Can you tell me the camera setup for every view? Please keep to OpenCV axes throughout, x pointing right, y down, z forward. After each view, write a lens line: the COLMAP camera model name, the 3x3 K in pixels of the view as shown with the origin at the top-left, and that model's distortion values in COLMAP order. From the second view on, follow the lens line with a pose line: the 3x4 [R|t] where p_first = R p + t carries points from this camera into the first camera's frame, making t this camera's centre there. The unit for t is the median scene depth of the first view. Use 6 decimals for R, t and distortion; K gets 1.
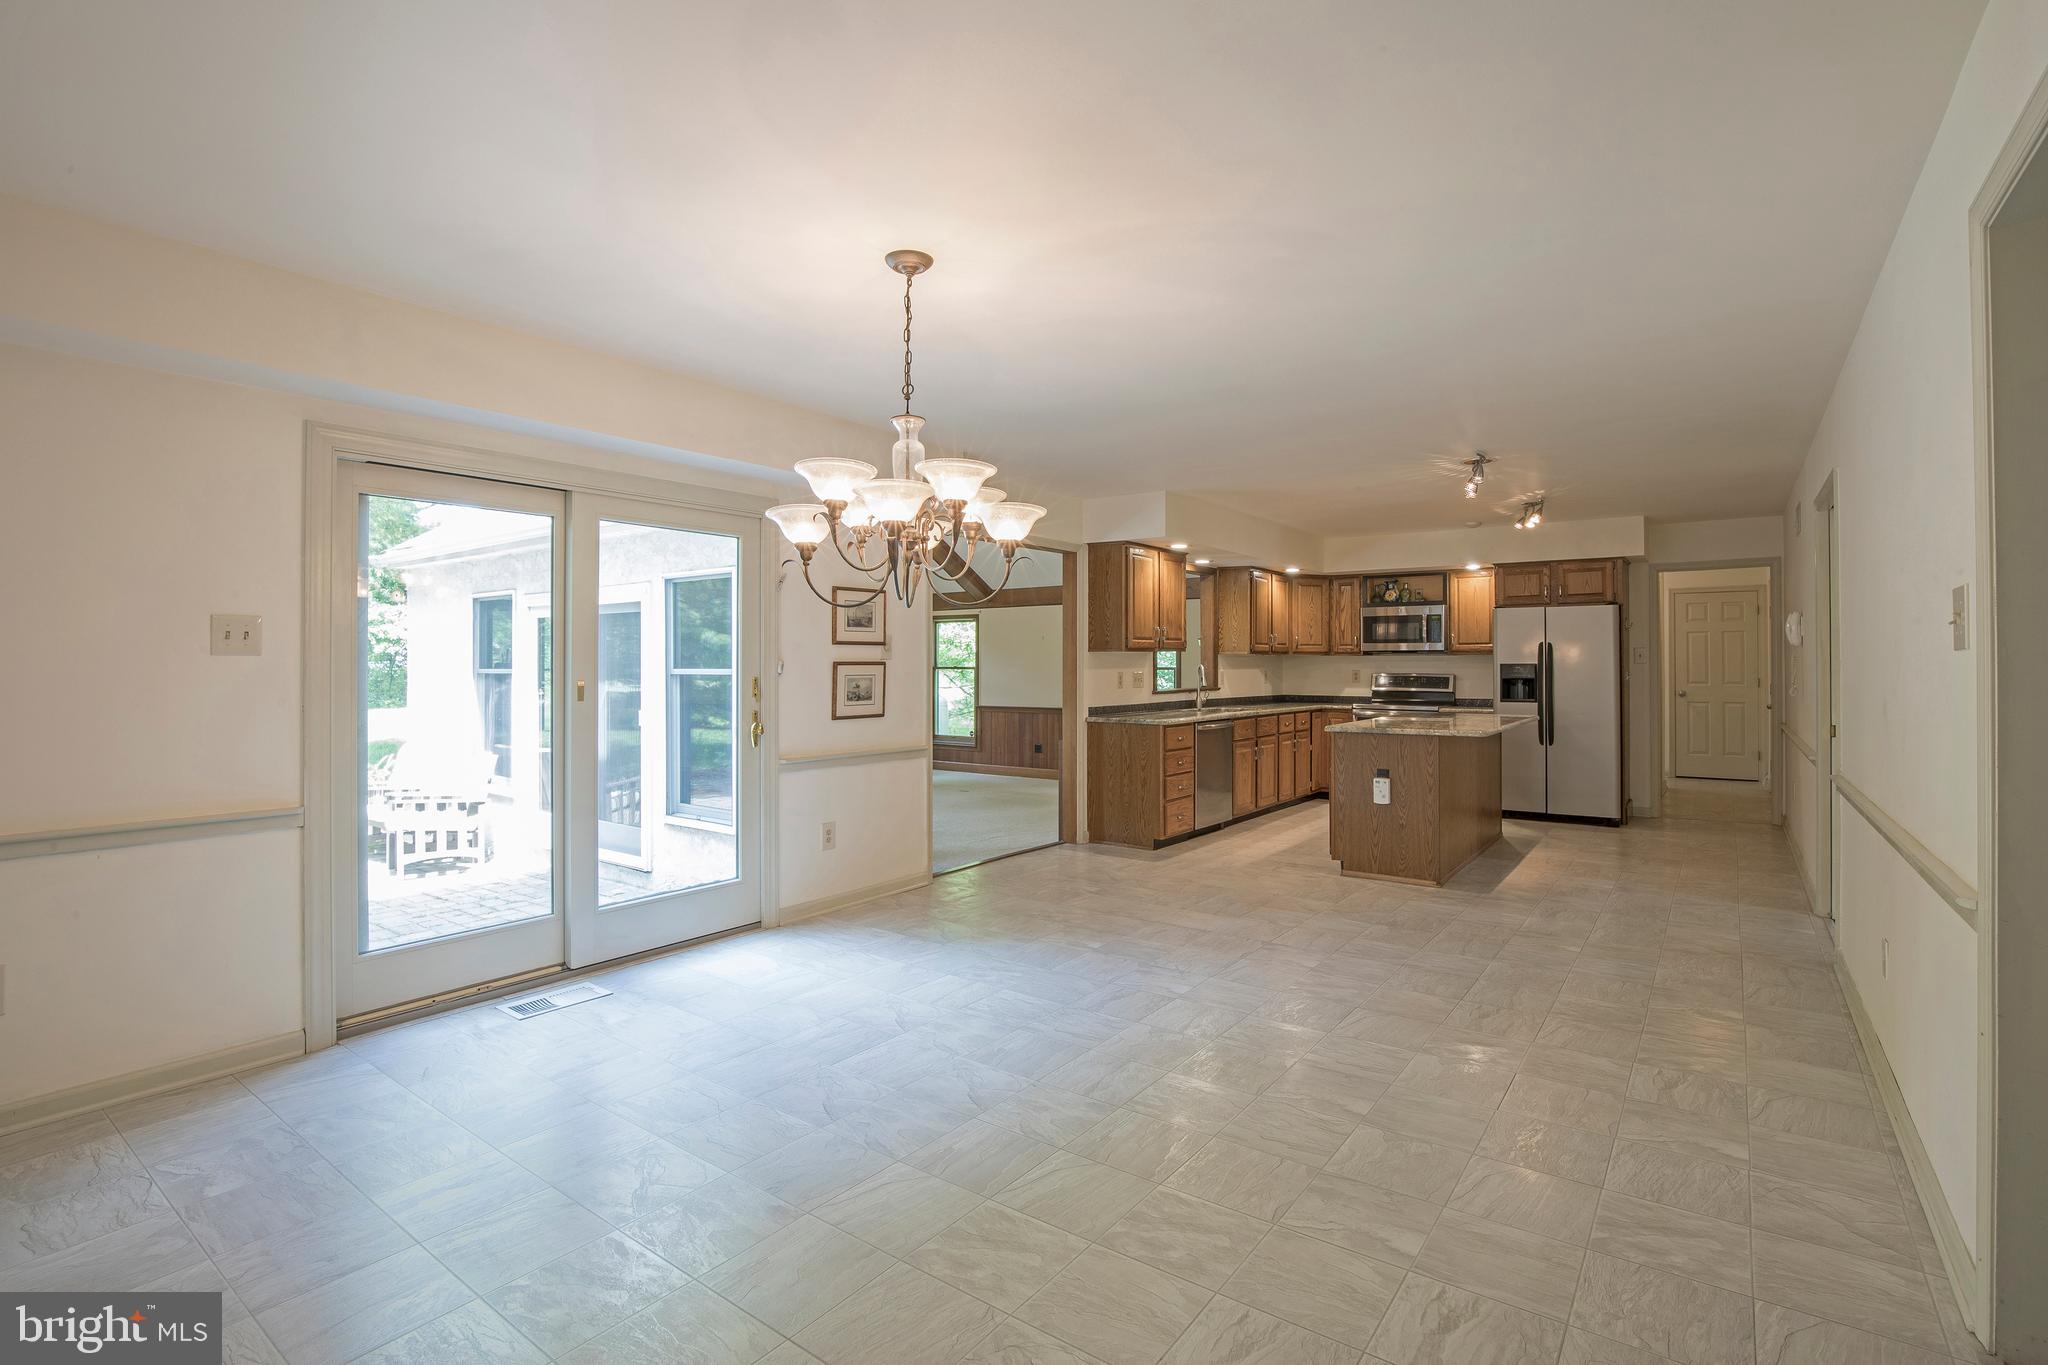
lens RADIAL K [[942.1, 0, 1032.7], [0, 942.1, 659.2], [0, 0, 1]] dist [-0.030929, 0.007294]
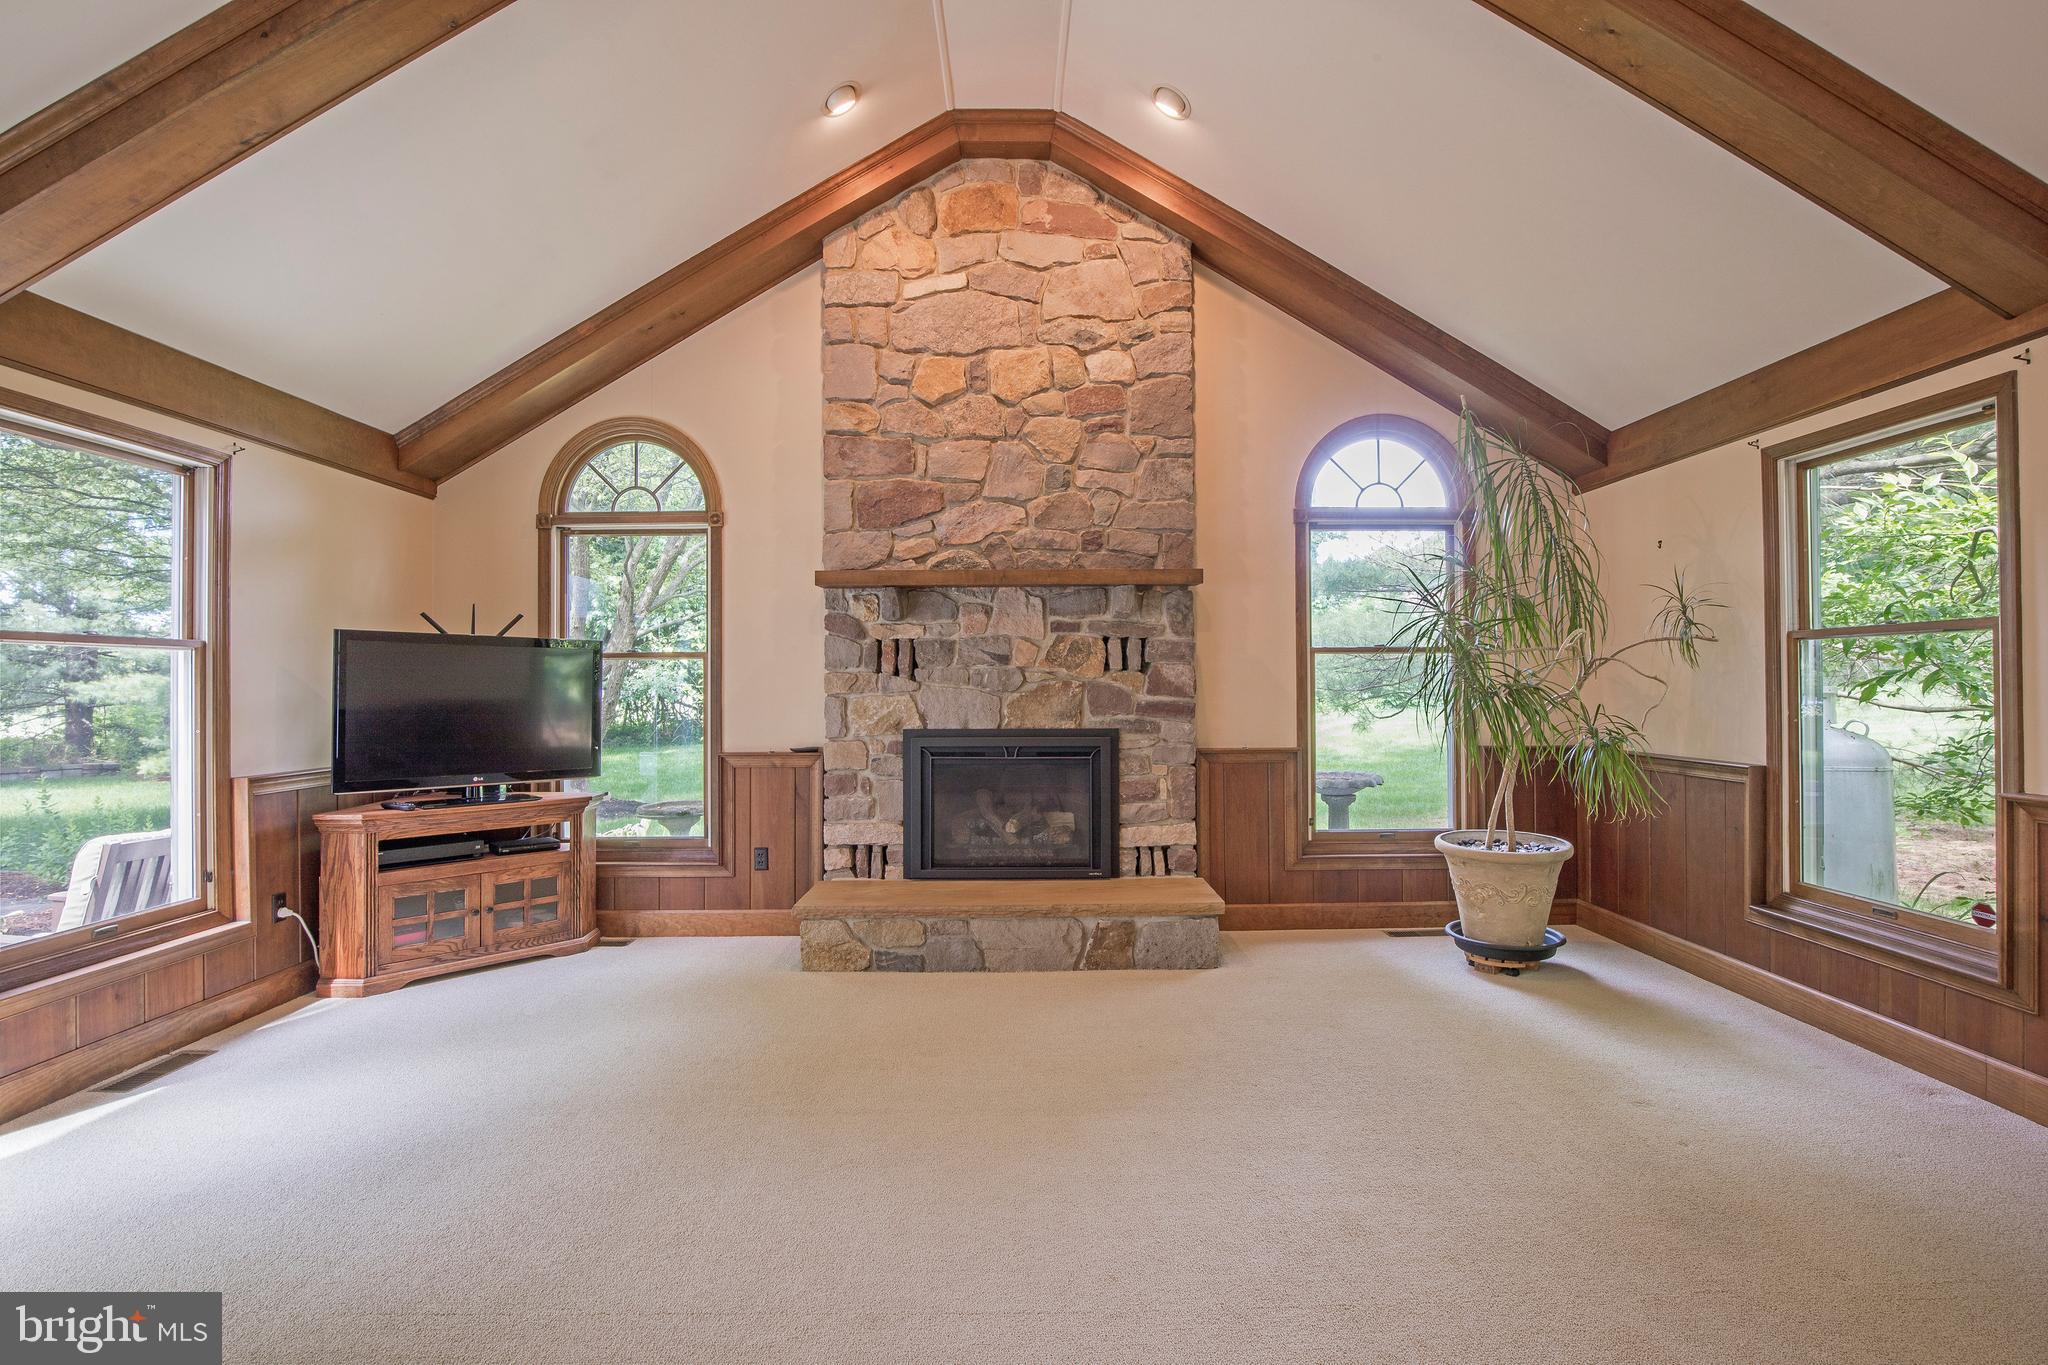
lens RADIAL K [[942.1, 0, 1031.4], [0, 942.1, 673.4], [0, 0, 1]] dist [-0.030929, 0.007294]
pose [[0.615776, -0.012214, -0.787827, -0.058725], [0.011604, 0.999912, -0.006432, 0.040049], [0.787836, -0.005181, 0.615864, 1.333845]]
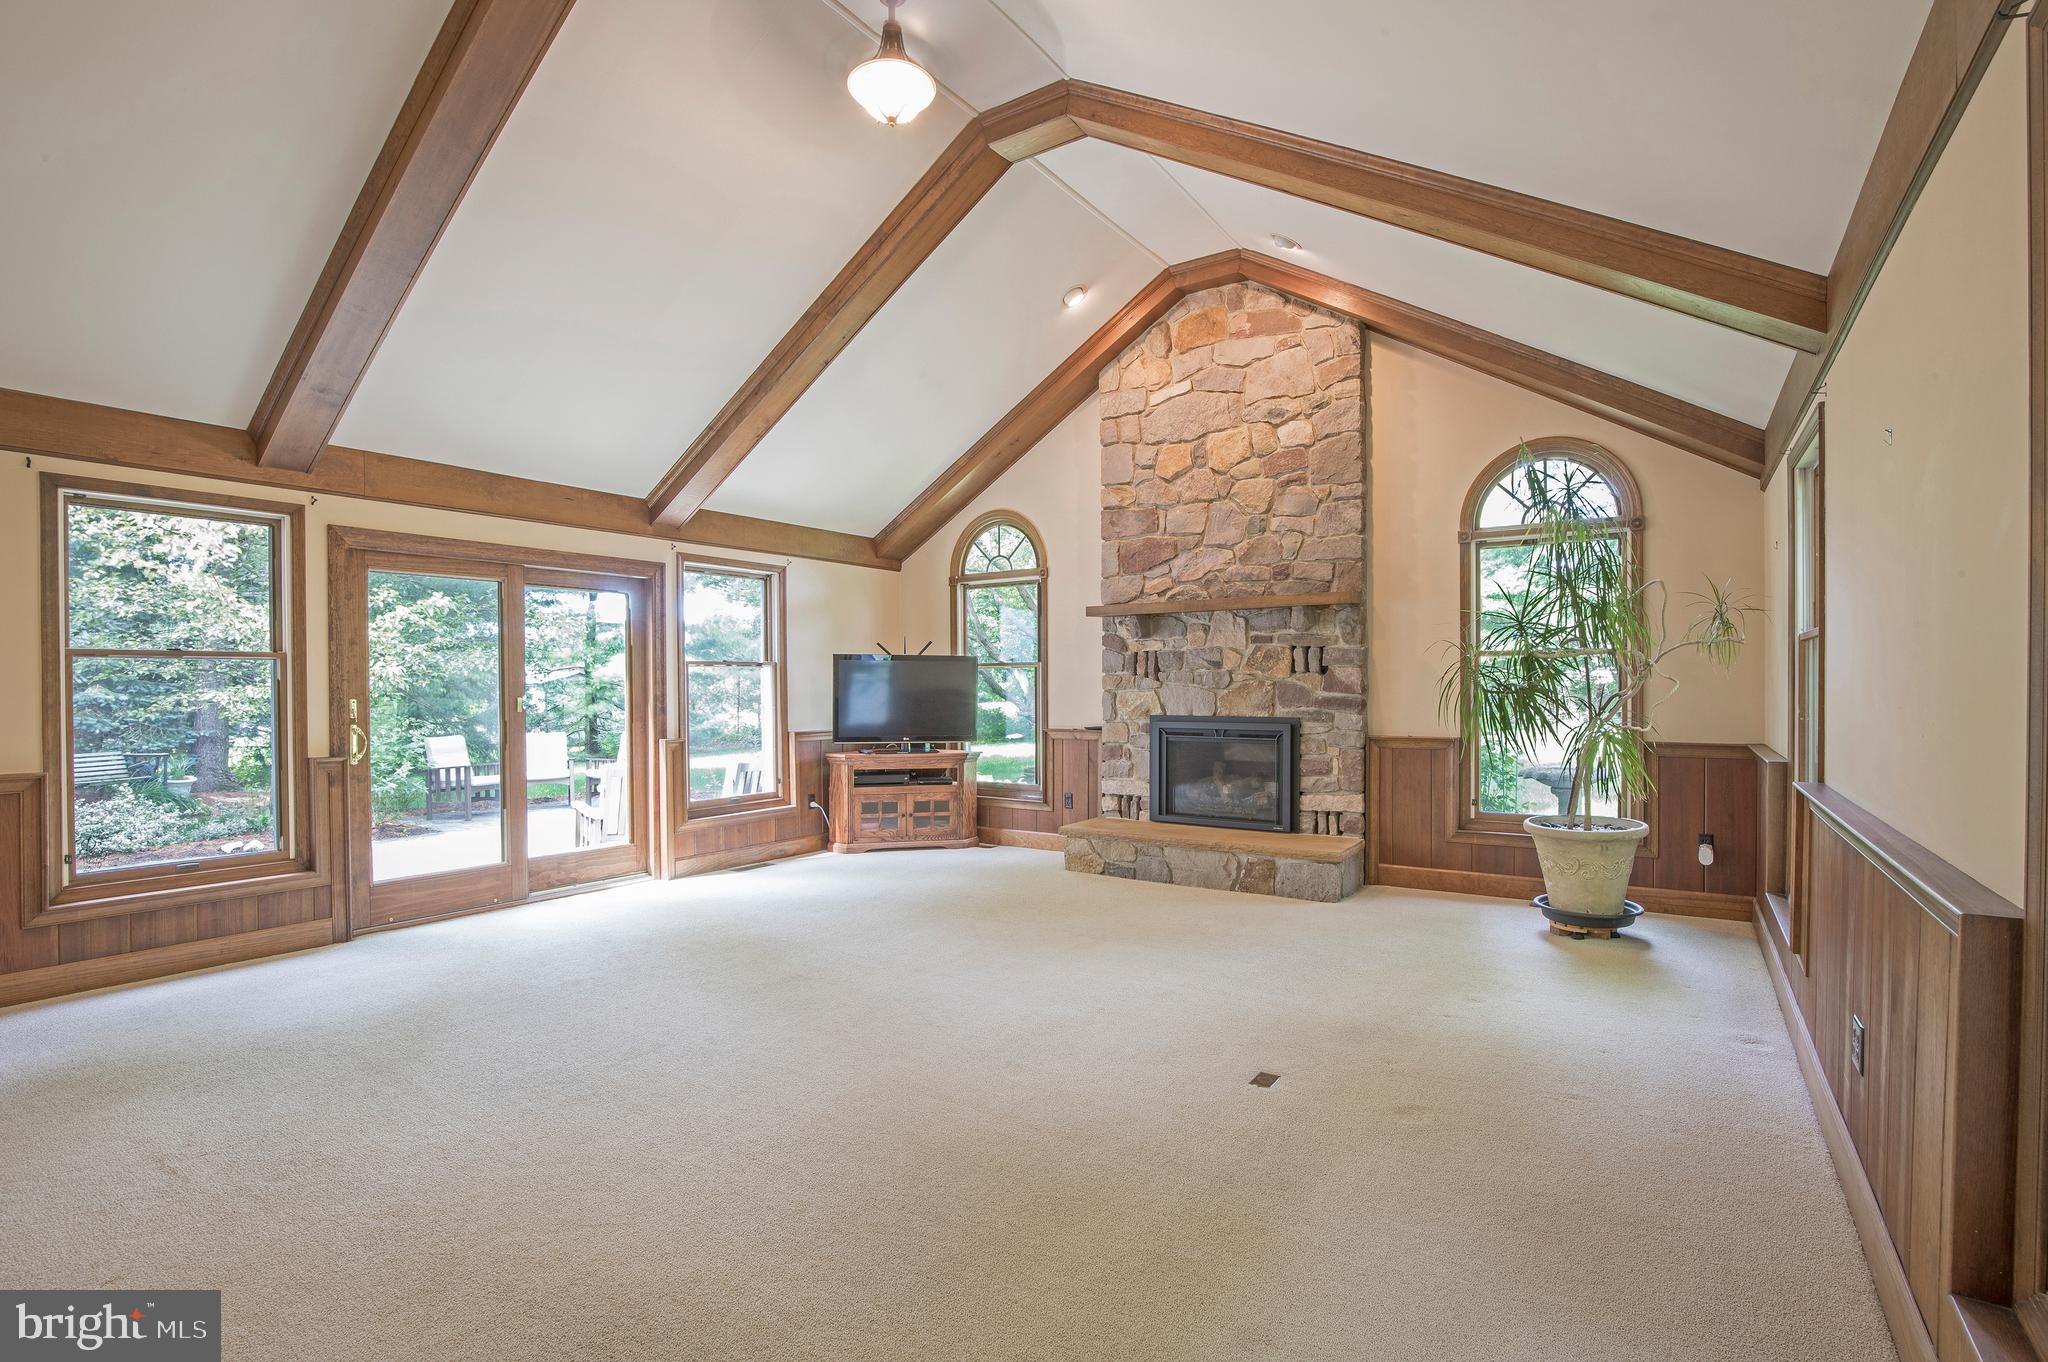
lens RADIAL K [[942.1, 0, 1028.6], [0, 942.1, 692.7], [0, 0, 1]] dist [-0.030929, 0.007294]
pose [[0.061244, 0.011231, -0.998060, 0.309896], [0.015478, 0.999806, 0.012200, 0.038470], [0.998003, -0.016195, 0.061058, 1.503642]]
